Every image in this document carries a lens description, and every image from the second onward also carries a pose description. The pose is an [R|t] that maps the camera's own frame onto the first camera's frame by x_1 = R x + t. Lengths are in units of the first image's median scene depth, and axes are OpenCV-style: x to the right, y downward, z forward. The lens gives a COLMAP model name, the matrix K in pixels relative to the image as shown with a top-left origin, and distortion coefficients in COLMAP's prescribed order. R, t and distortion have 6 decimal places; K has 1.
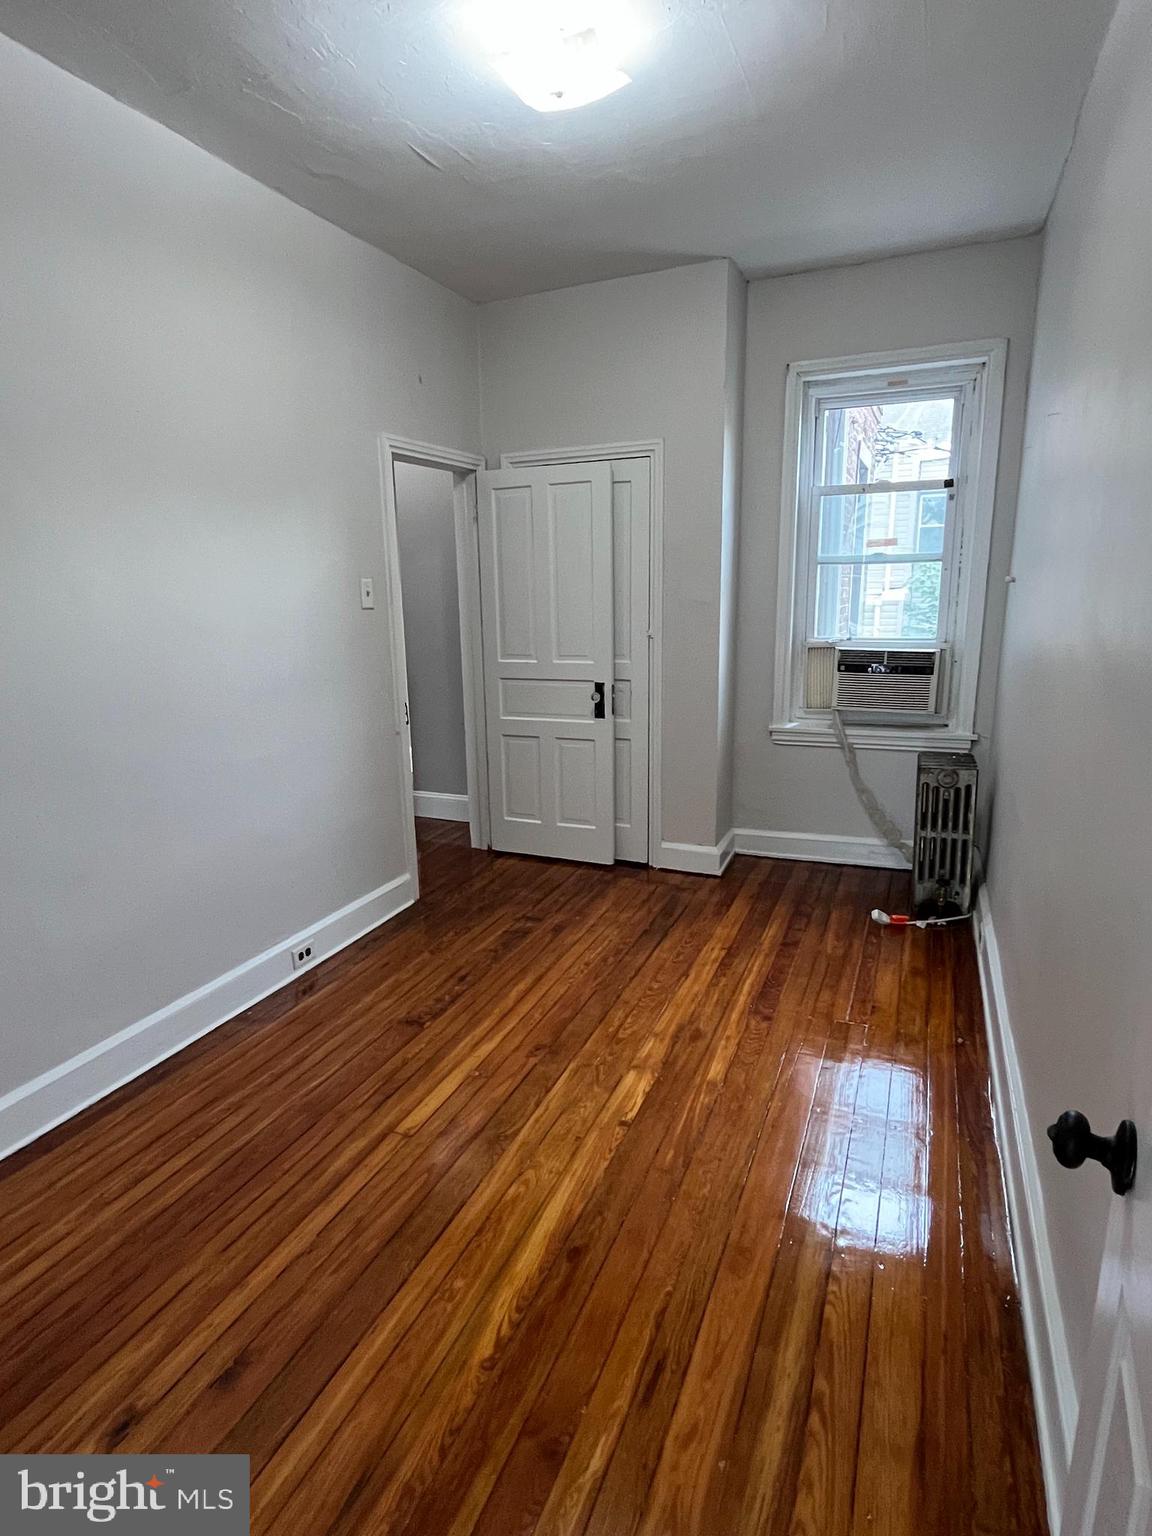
lens RADIAL K [[821.9, 0, 576.0], [0, 821.9, 768.0], [0, 0, 1]] dist [0.000020, -0.000150]
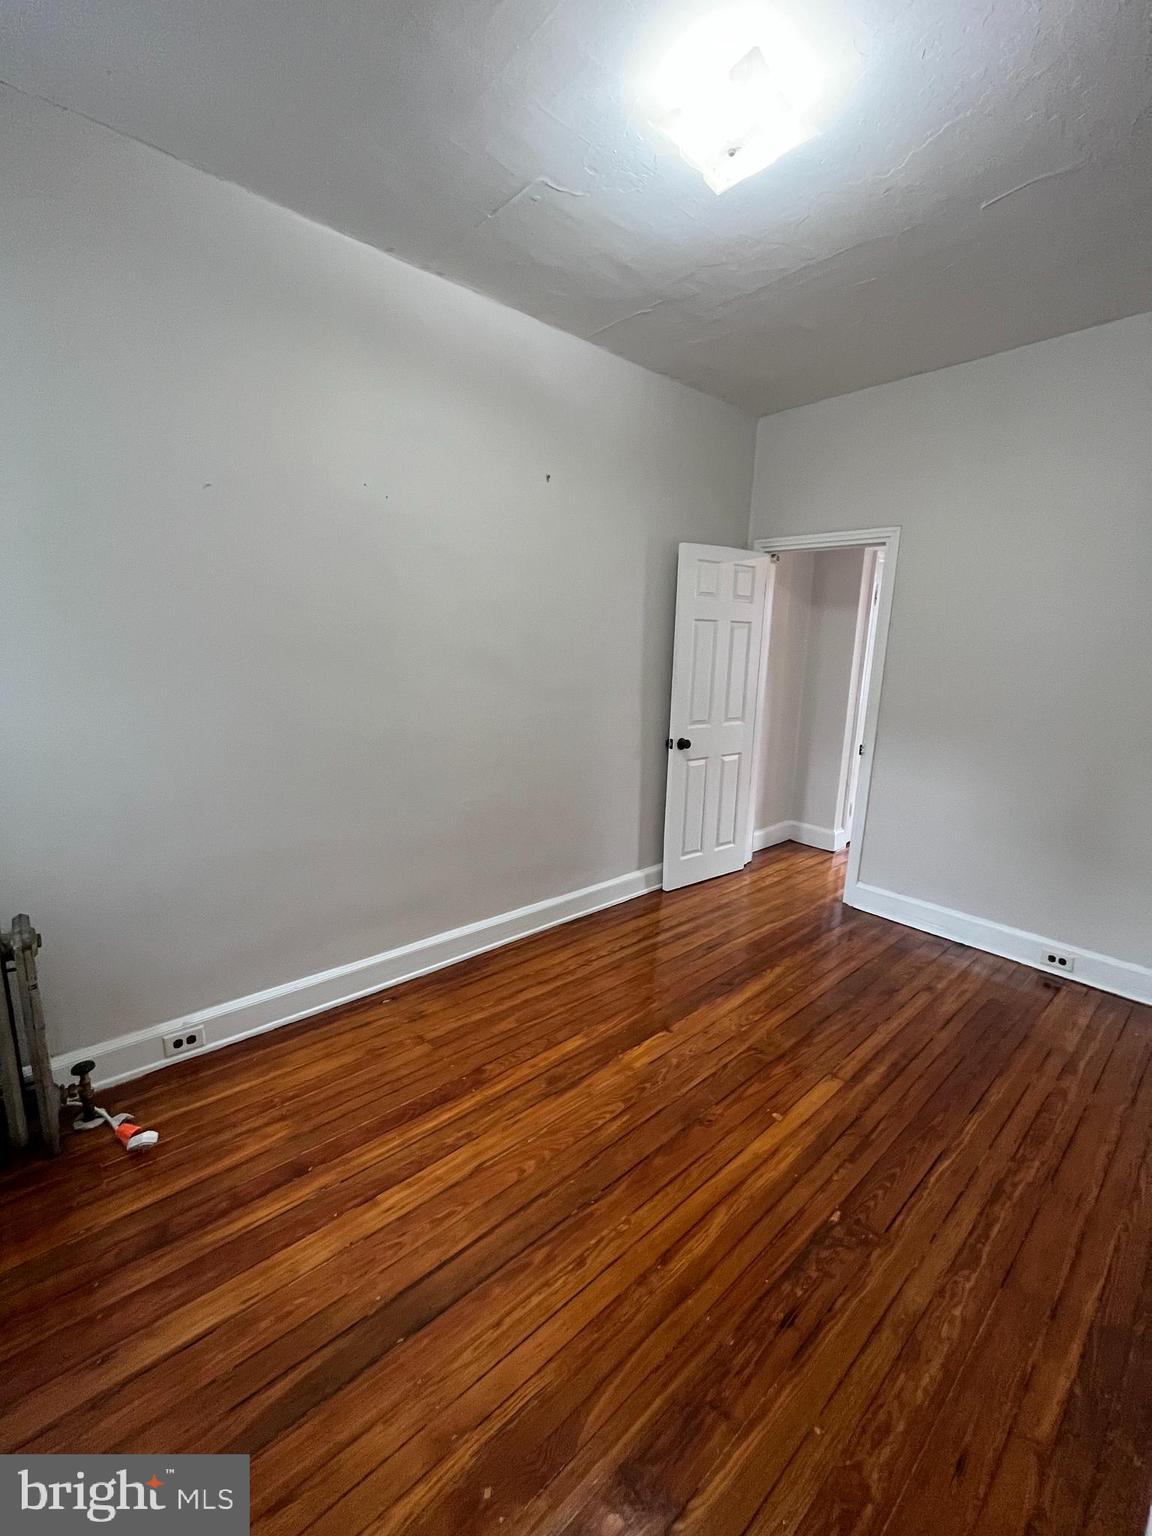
lens RADIAL K [[606.8, 0, 576.0], [0, 606.8, 768.0], [0, 0, 1]] dist [-0.008999, -0.000049]
pose [[-0.895469, -0.093080, 0.435284, -0.180267], [0.090658, 0.919258, 0.383074, -0.341907], [-0.435795, 0.382493, -0.814728, 1.499928]]
